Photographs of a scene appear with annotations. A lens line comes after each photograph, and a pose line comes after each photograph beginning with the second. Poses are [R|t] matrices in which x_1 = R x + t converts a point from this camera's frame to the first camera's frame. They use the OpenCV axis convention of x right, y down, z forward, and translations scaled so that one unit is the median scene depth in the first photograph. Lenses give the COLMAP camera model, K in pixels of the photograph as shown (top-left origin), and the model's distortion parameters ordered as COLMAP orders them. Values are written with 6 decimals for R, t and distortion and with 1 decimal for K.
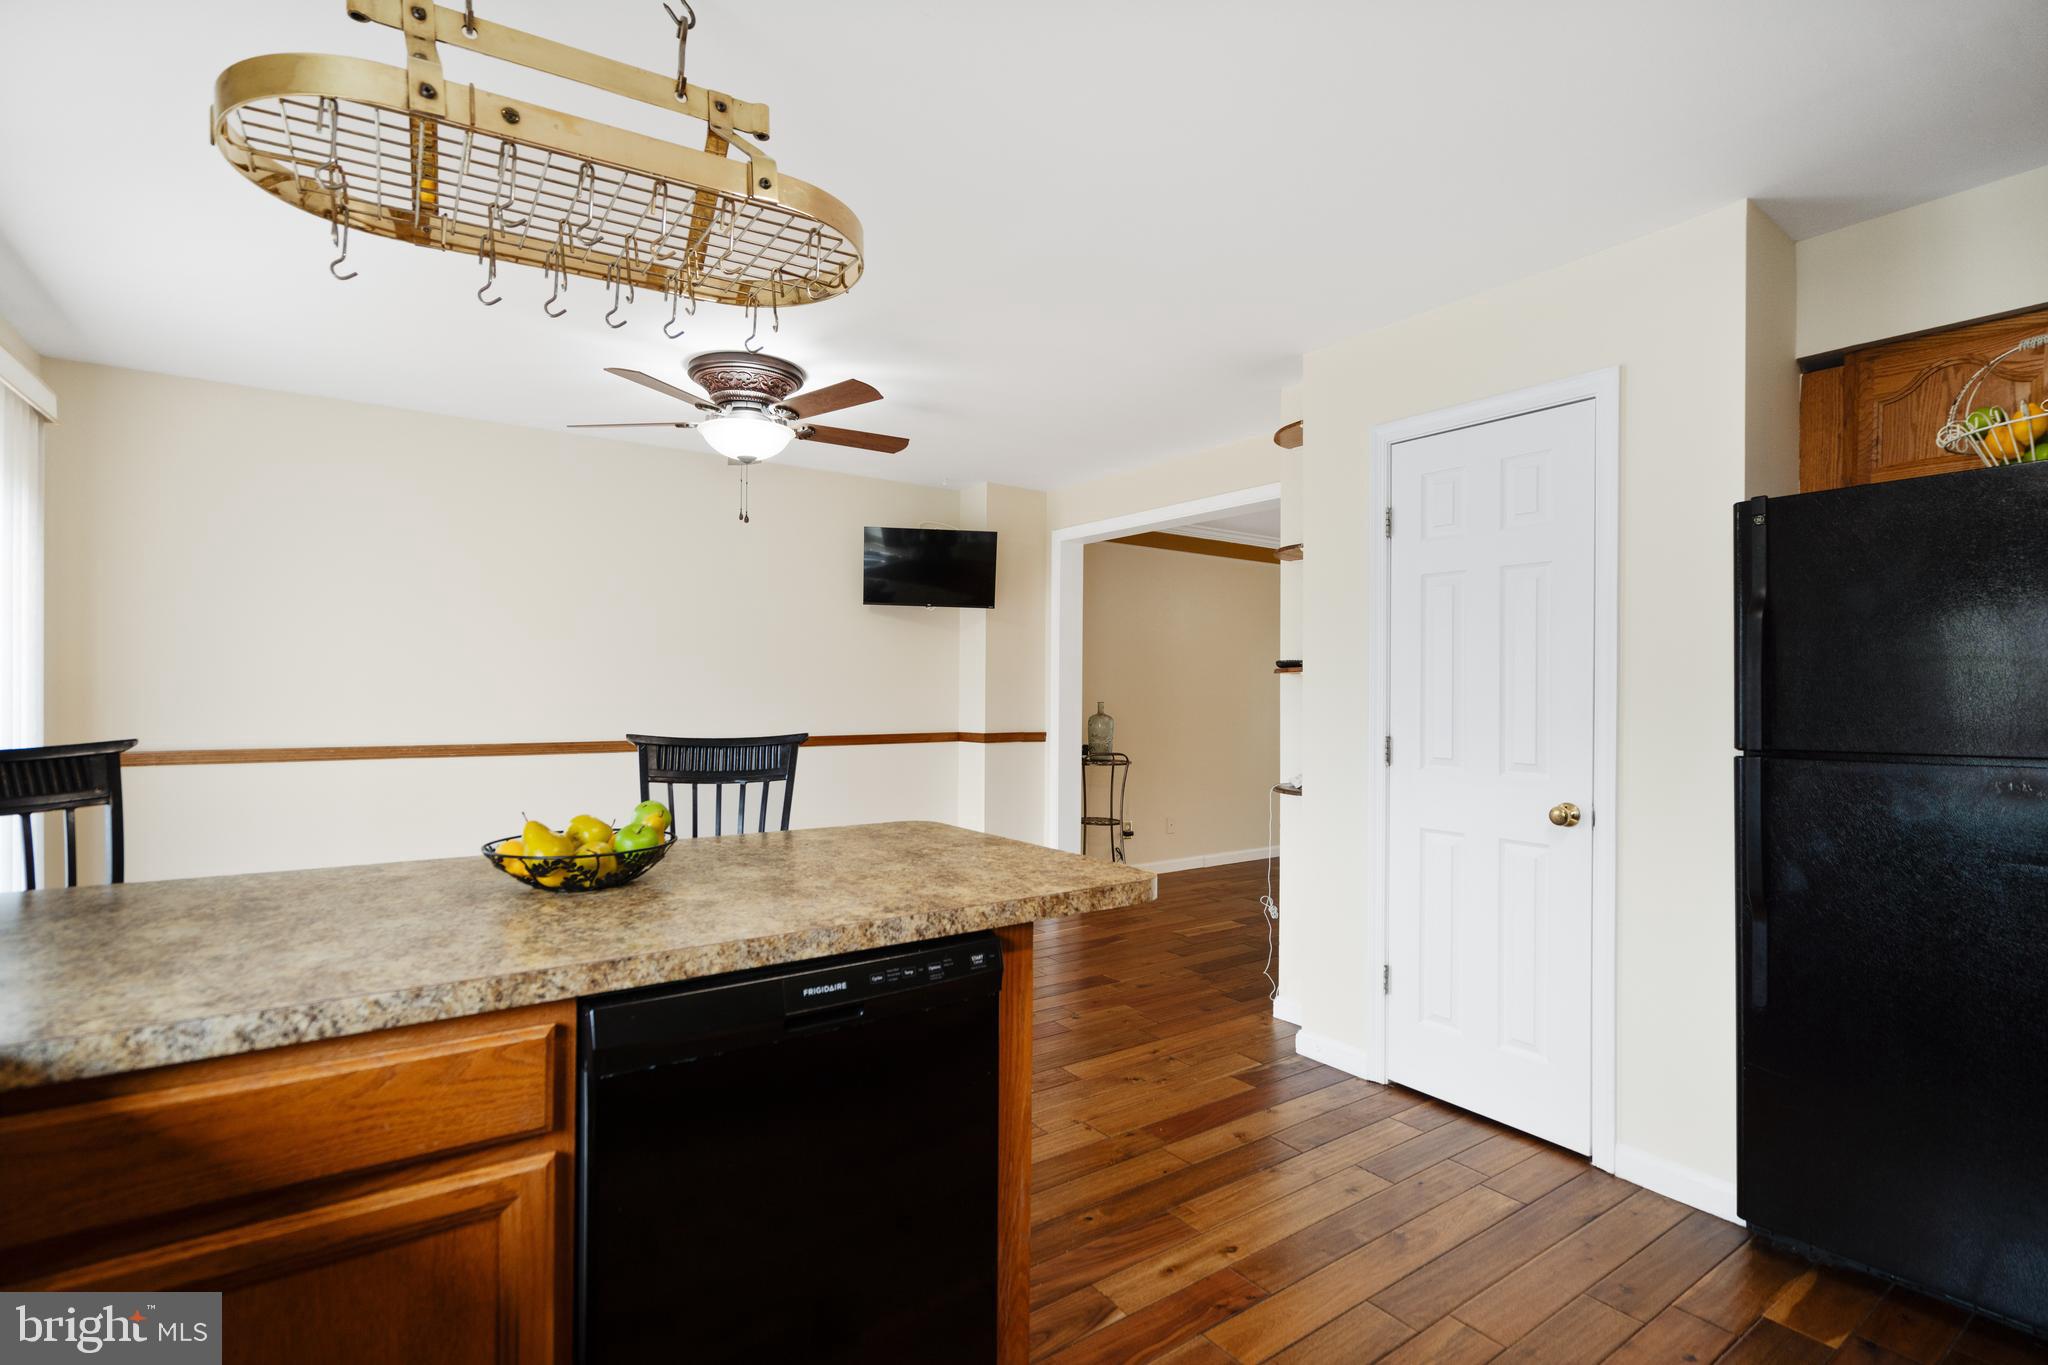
lens RADIAL K [[905.8, 0, 1010.6], [0, 905.8, 685.8], [0, 0, 1]] dist [-0.009431, 0.000713]
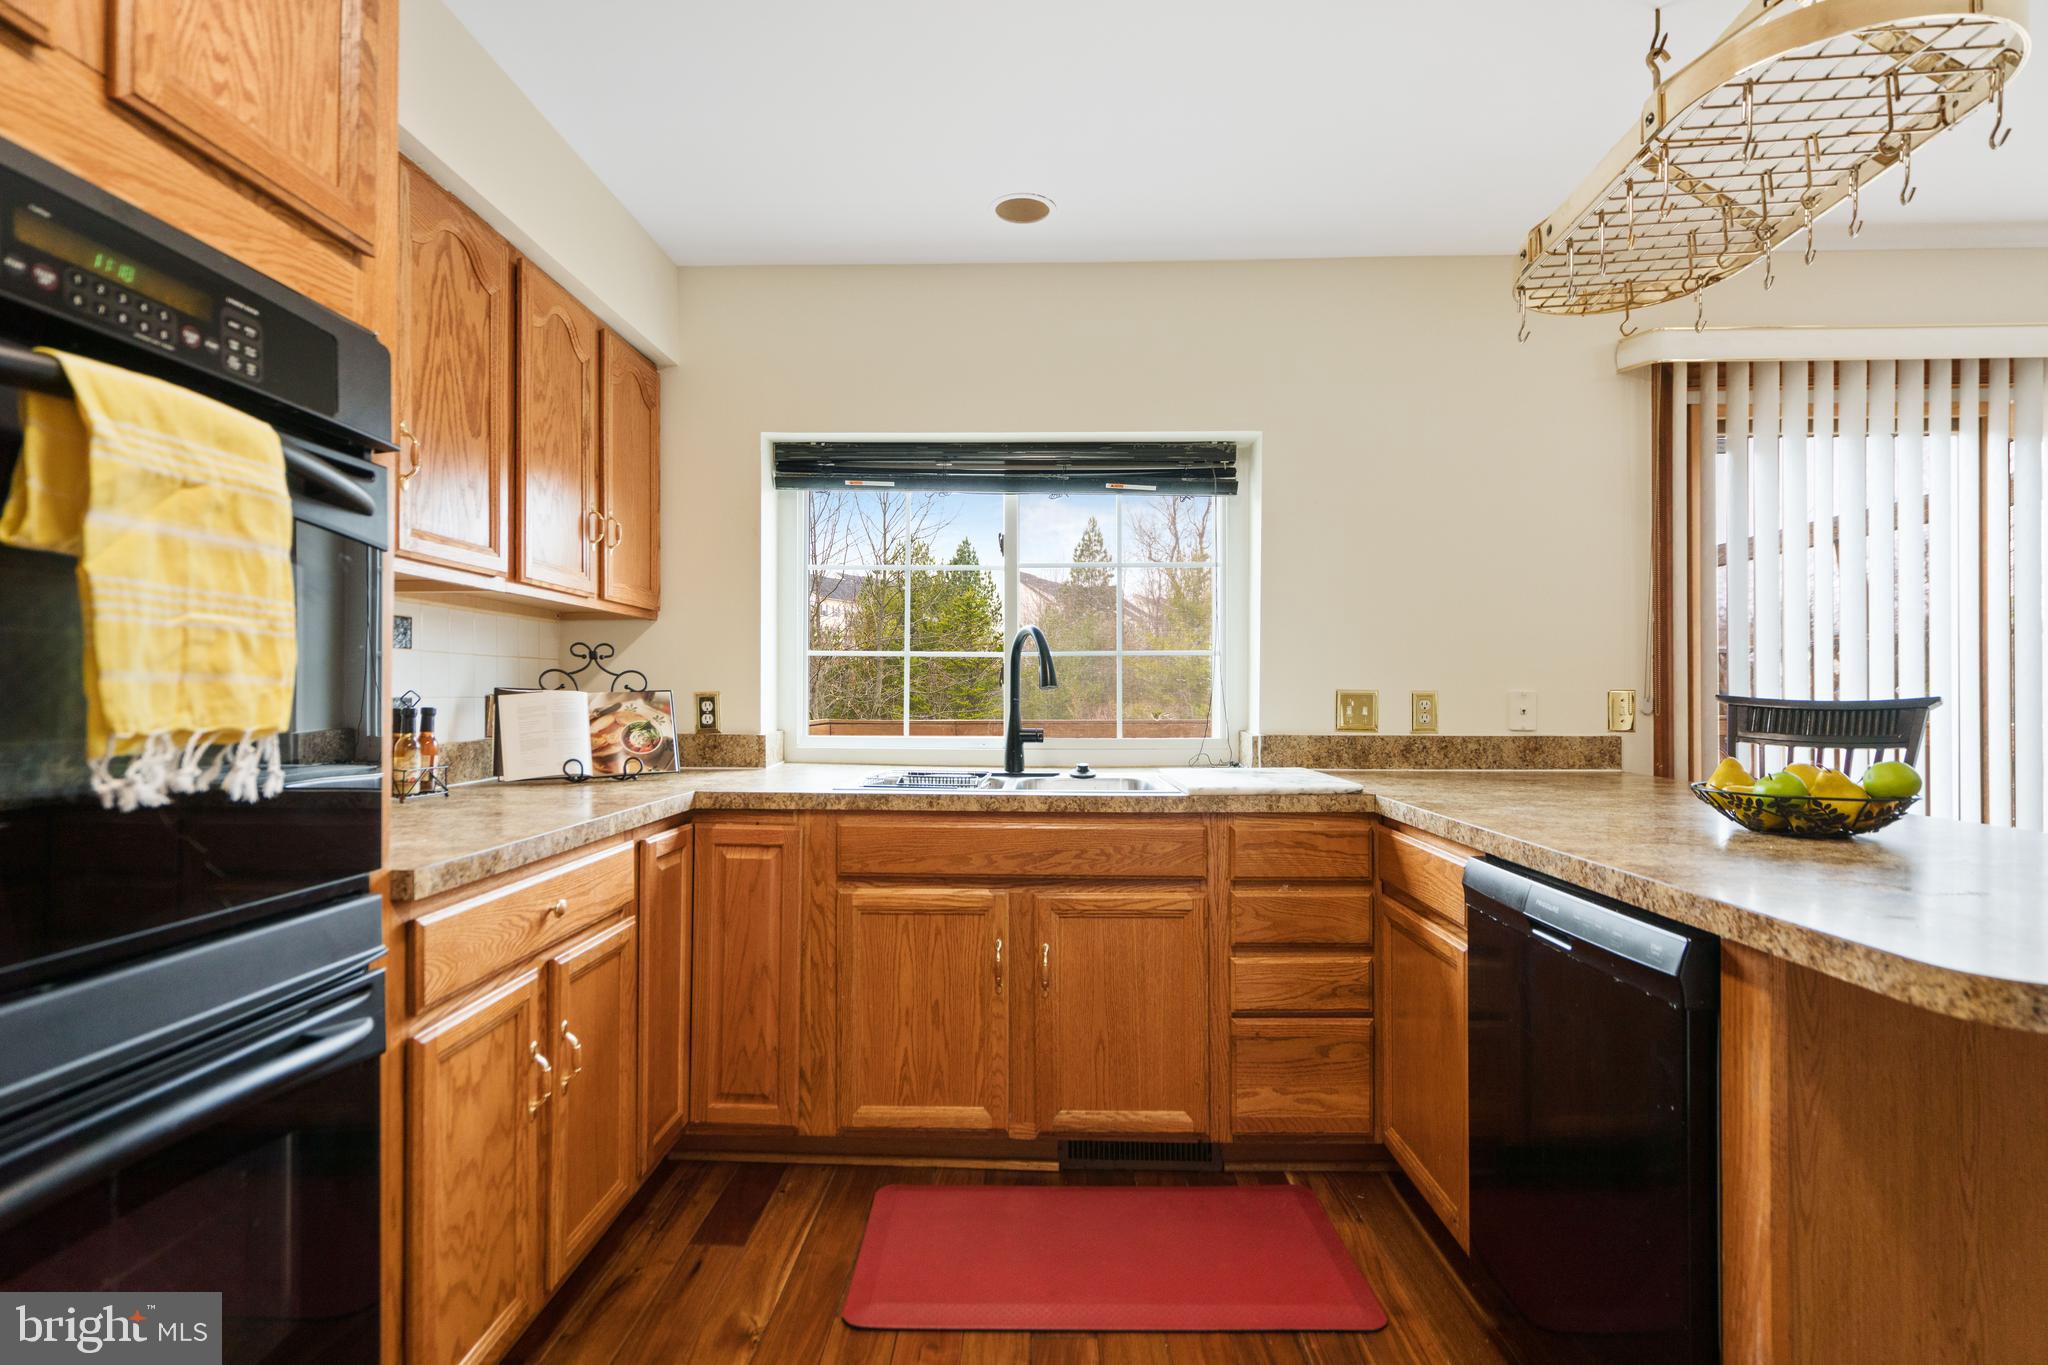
lens RADIAL K [[986.6, 0, 1013.7], [0, 986.6, 691.3], [0, 0, 1]] dist [0.001714, 0.000253]
pose [[-0.591914, -0.010011, -0.805939, 0.700525], [0.014509, 0.999629, -0.023072, 0.056933], [0.805870, -0.025350, -0.591549, 0.735154]]
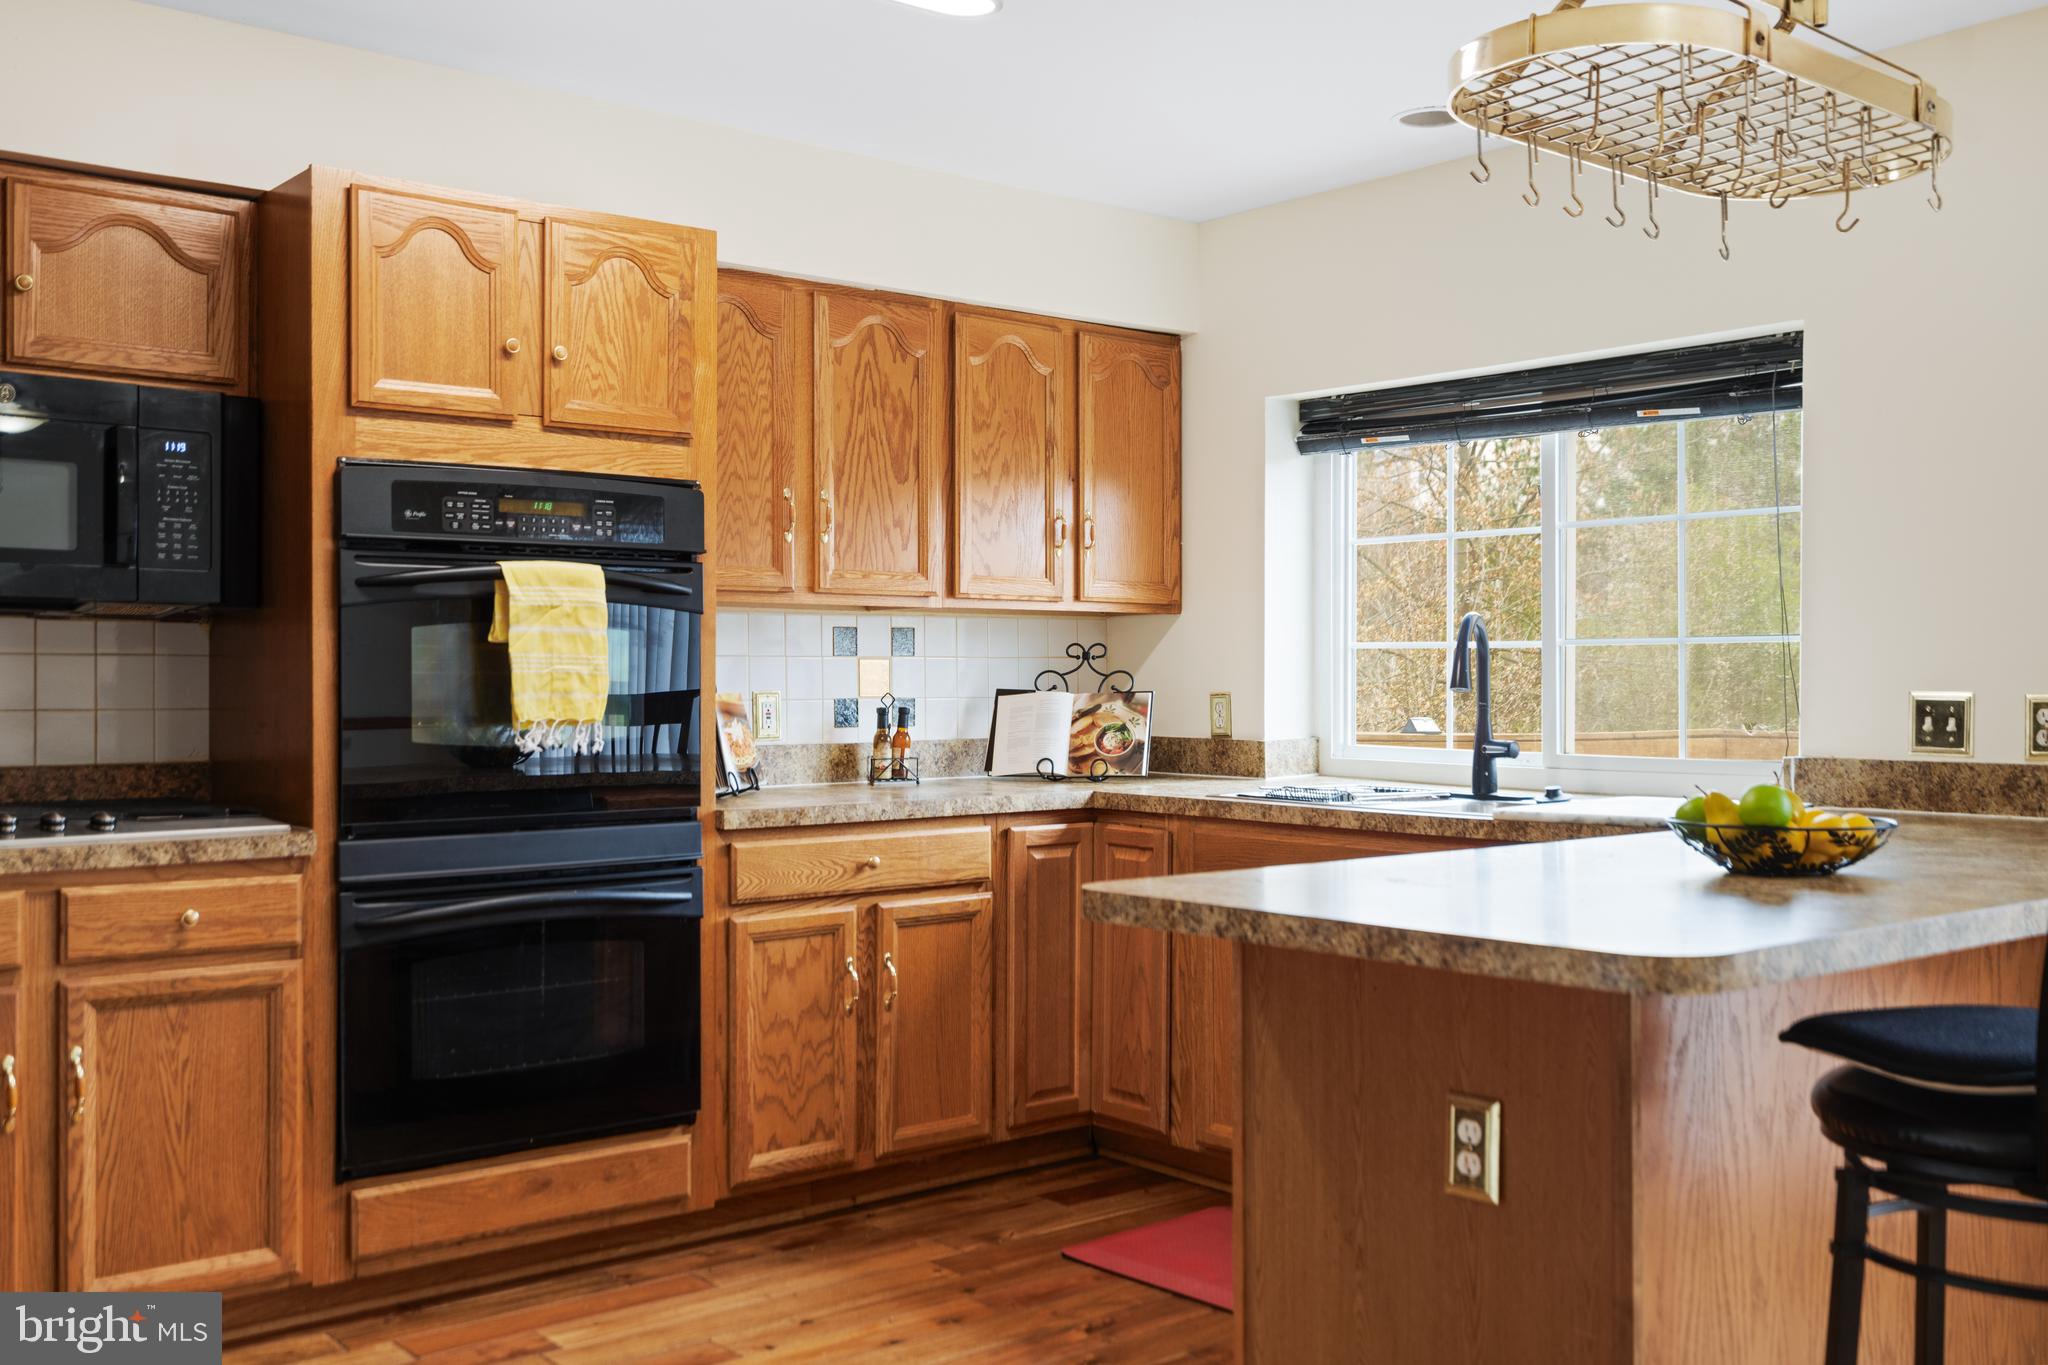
lens RADIAL K [[1949.7, 0, 1024.0], [0, 1949.7, 682.5], [0, 0, 1]] dist [0.004187, 0.003890]
pose [[-0.994847, -0.005086, -0.101260, 0.306081], [-0.002811, 0.999741, -0.022589, 0.064464], [0.101349, -0.022188, -0.994603, 2.096798]]
